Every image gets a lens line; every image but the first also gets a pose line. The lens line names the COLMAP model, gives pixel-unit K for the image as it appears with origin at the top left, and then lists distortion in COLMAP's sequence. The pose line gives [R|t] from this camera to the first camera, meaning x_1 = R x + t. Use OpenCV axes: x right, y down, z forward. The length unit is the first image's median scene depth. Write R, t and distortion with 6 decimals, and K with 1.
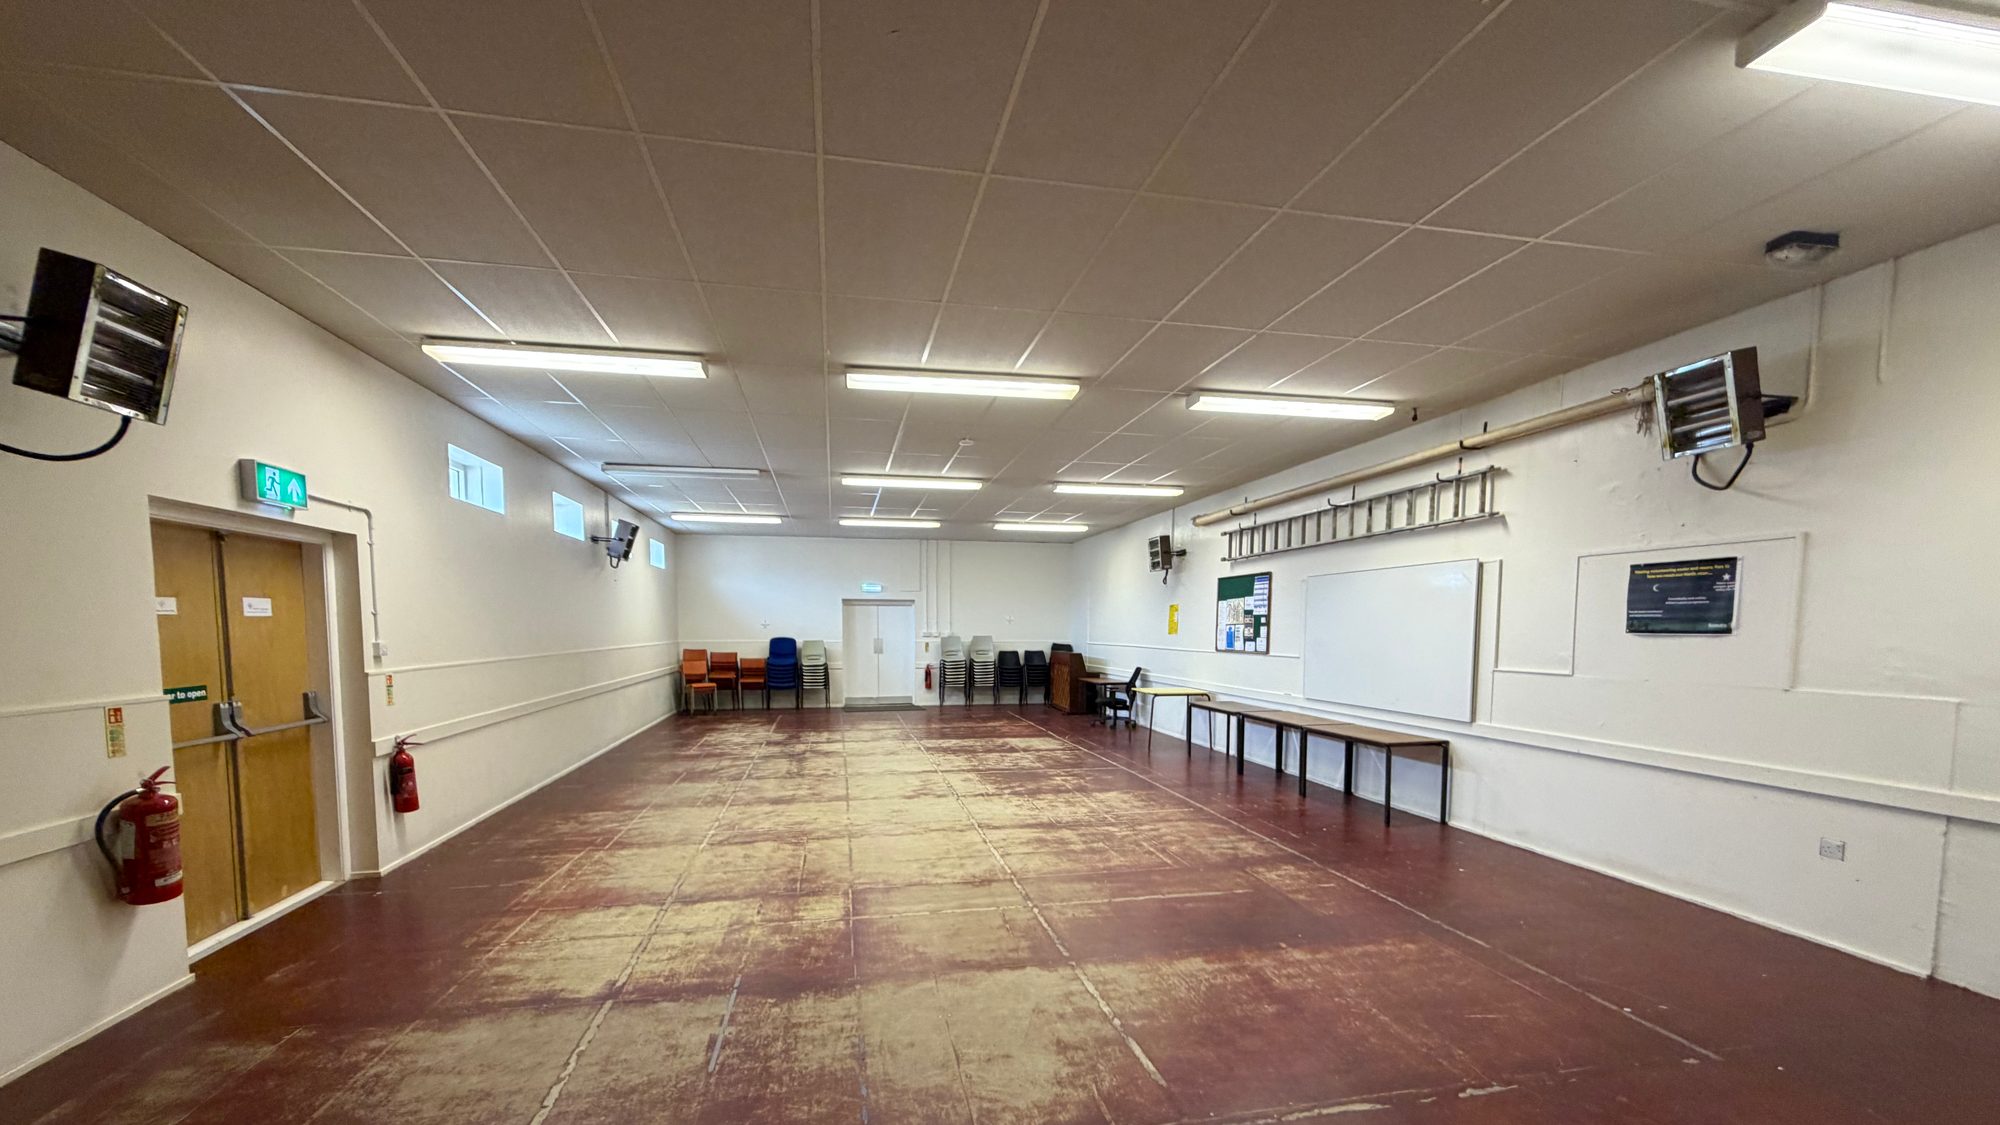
lens RADIAL K [[804.8, 0, 992.8], [0, 804.8, 567.9], [0, 0, 1]] dist [-0.000881, -0.000043]
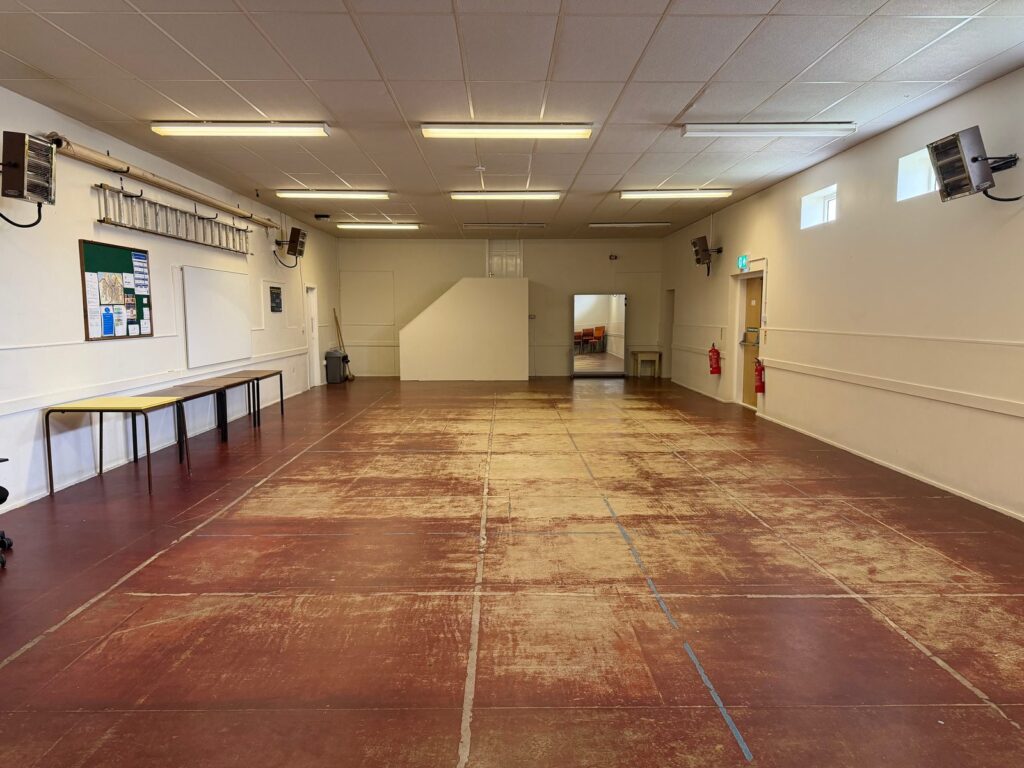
lens RADIAL K [[733.2, 0, 512.5], [0, 733.2, 385.2], [0, 0, 1]] dist [0.001382, -0.002060]
pose [[-0.983924, -0.018769, 0.177599, -0.232634], [-0.014552, 0.999581, 0.025018, 0.131666], [-0.177995, 0.022031, -0.983785, 1.717766]]
